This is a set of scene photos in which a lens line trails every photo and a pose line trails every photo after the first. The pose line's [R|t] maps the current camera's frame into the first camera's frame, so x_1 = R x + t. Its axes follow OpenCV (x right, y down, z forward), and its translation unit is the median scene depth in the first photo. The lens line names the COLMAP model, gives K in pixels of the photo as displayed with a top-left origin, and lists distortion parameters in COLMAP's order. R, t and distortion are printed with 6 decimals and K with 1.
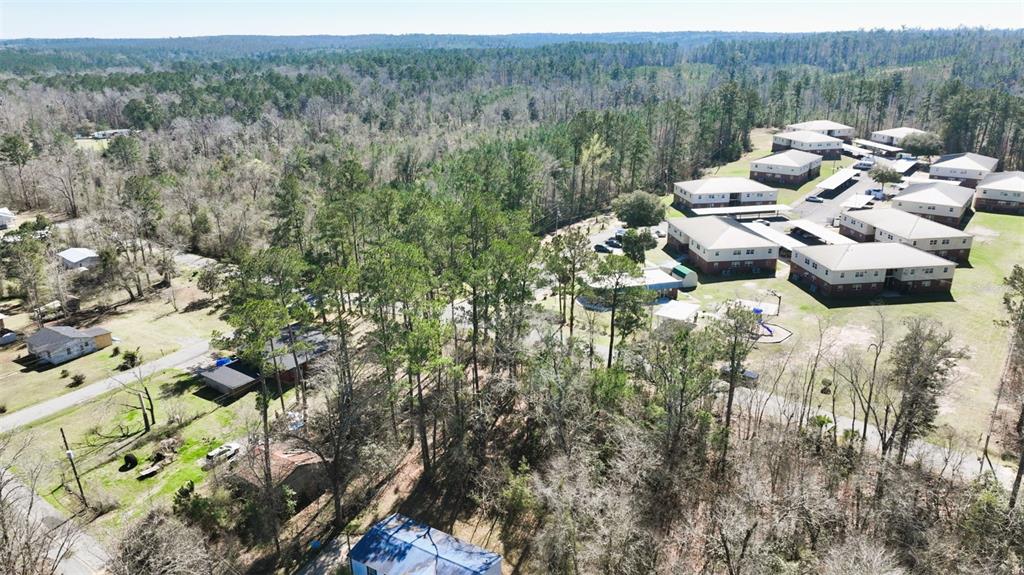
lens RADIAL K [[719.5, 0, 507.4], [0, 719.5, 289.9], [0, 0, 1]] dist [-0.000801, 0.016516]
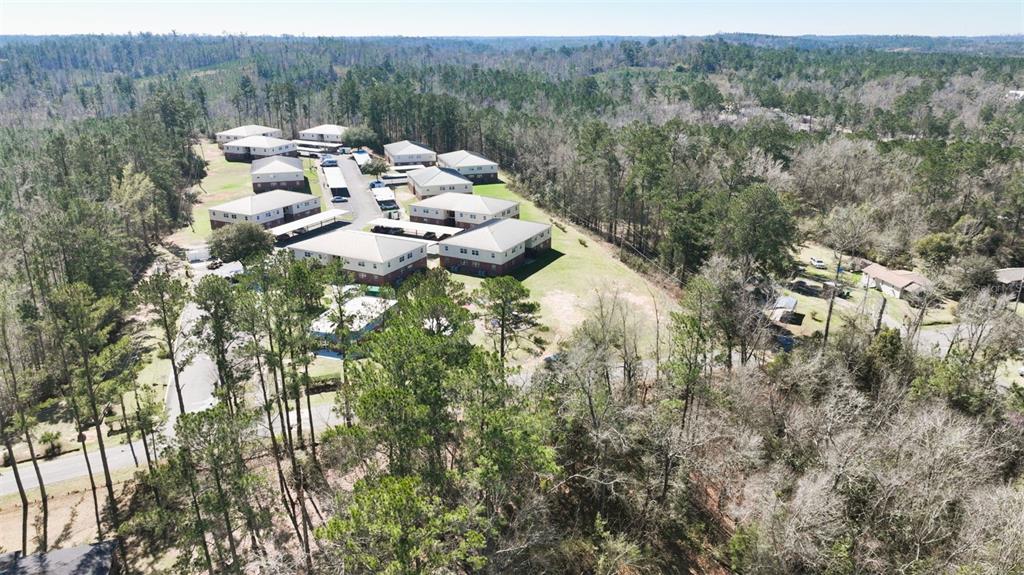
lens RADIAL K [[719.5, 0, 507.4], [0, 719.5, 289.9], [0, 0, 1]] dist [-0.000801, 0.016516]
pose [[0.578516, -0.264085, 0.771737, -0.382350], [0.268443, 0.955074, 0.125589, -0.100800], [-0.770232, 0.134513, 0.623417, 0.293141]]
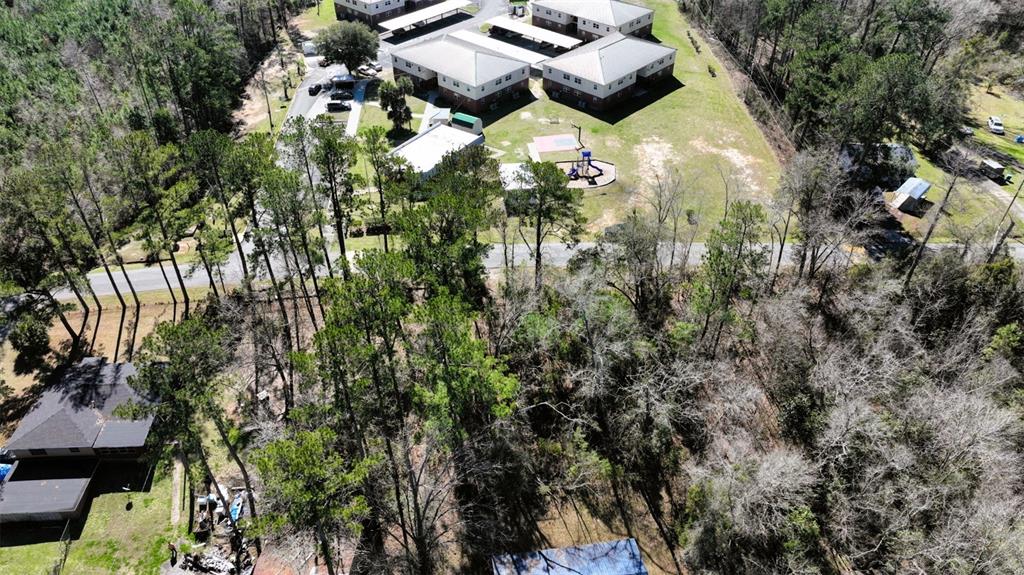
lens RADIAL K [[719.5, 0, 507.4], [0, 719.5, 289.9], [0, 0, 1]] dist [-0.000801, 0.016516]
pose [[0.773150, -0.390913, 0.499426, -0.255873], [0.204622, 0.899099, 0.386977, -0.175698], [-0.600307, -0.196998, 0.775128, 0.222144]]
